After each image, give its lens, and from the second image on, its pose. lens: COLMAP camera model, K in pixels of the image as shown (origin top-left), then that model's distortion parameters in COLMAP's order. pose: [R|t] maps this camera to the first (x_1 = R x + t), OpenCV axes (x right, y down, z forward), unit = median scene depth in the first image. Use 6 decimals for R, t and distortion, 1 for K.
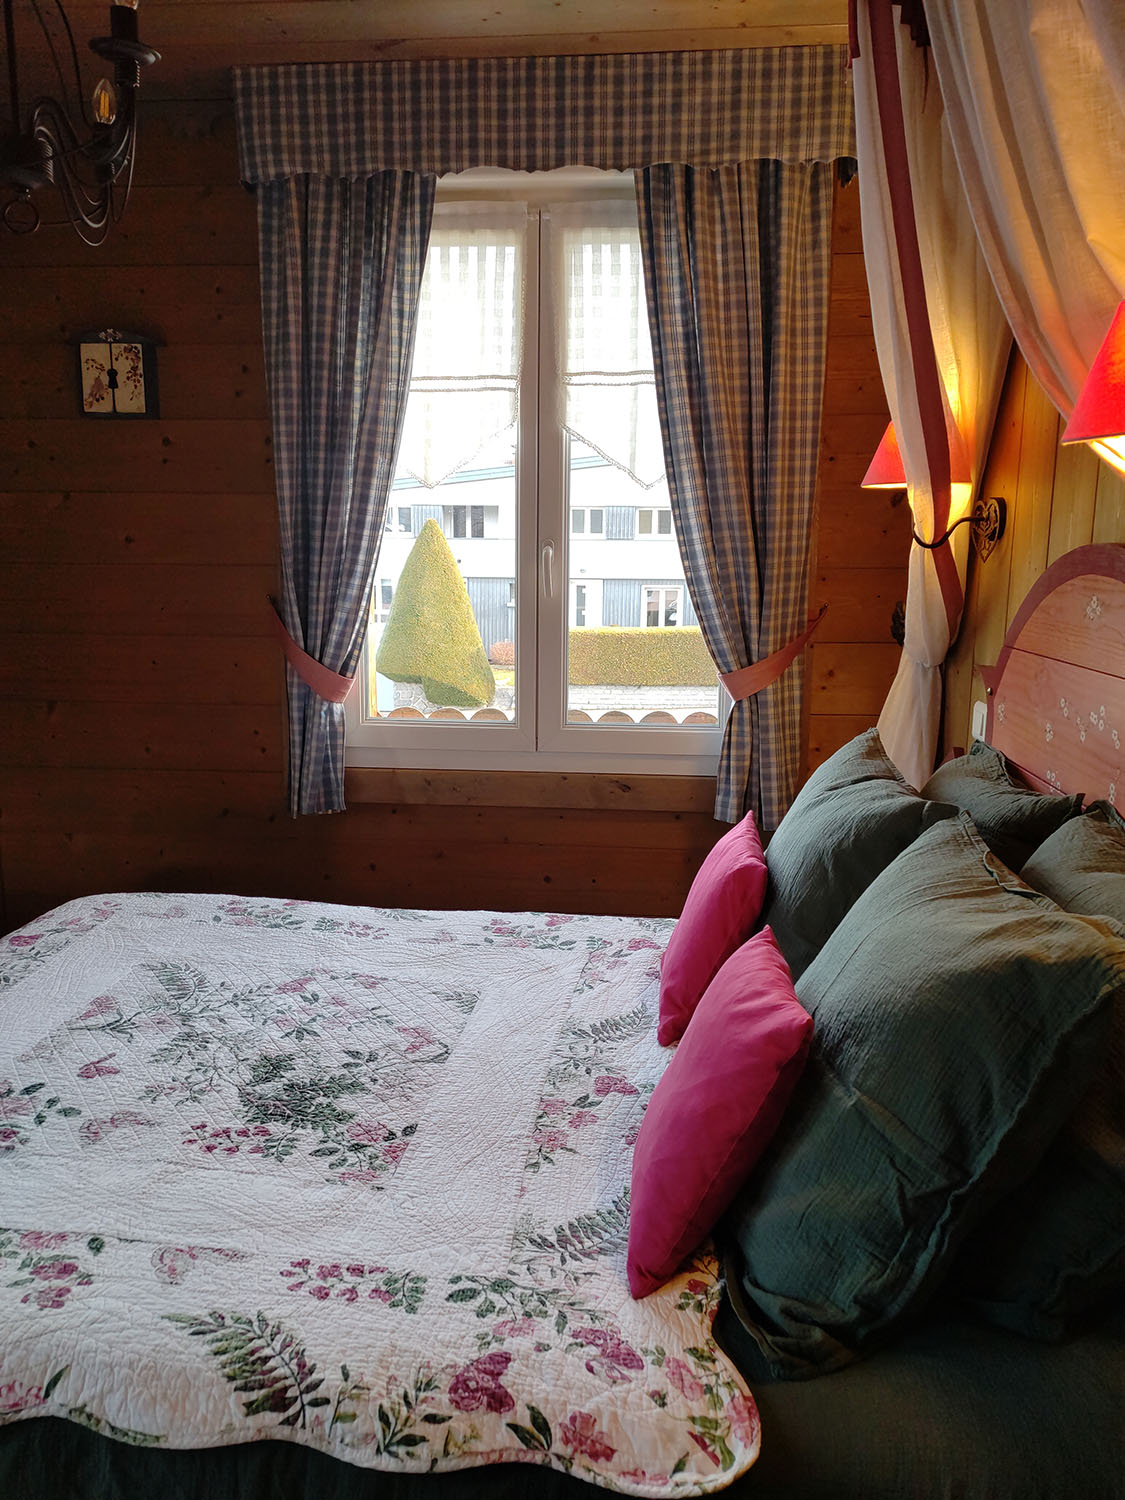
lens RADIAL K [[1093.4, 0, 560.8], [0, 1093.4, 743.2], [0, 0, 1]] dist [0.025042, -0.017828]
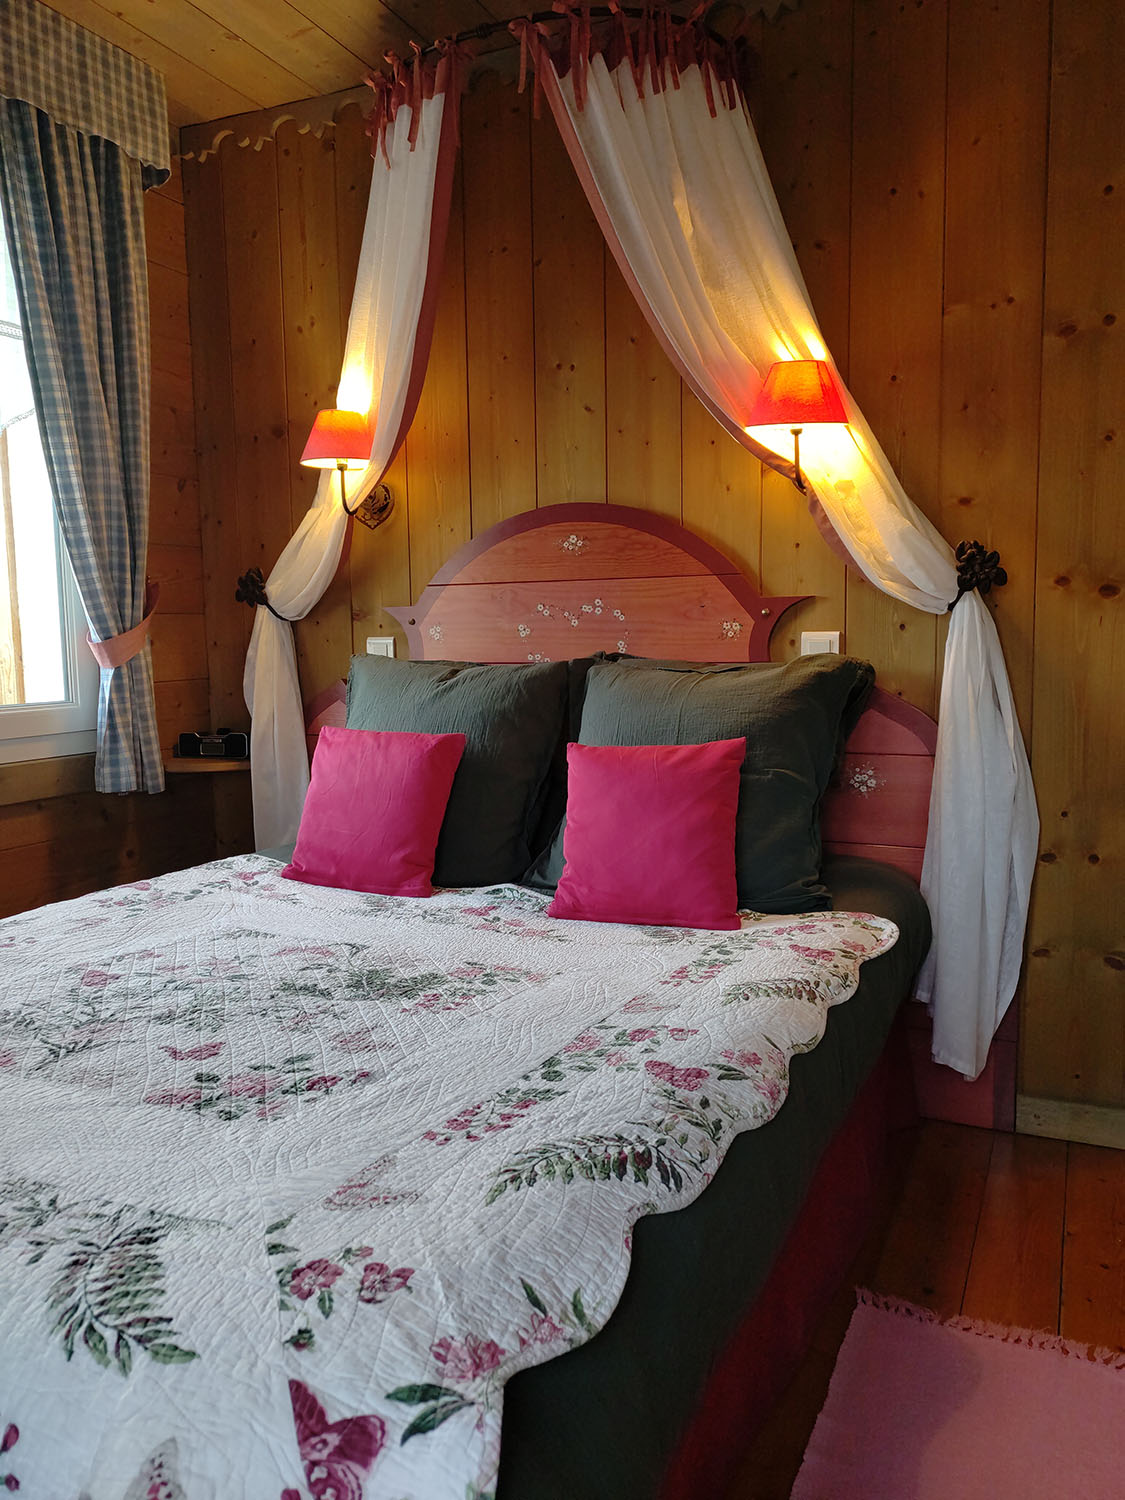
lens RADIAL K [[1093.4, 0, 561.6], [0, 1093.4, 755.8], [0, 0, 1]] dist [0.025042, -0.017828]
pose [[0.355700, -0.116351, 0.927329, -1.006277], [0.178434, 0.982424, 0.054821, 0.092106], [-0.917409, 0.145967, 0.370209, 0.434114]]
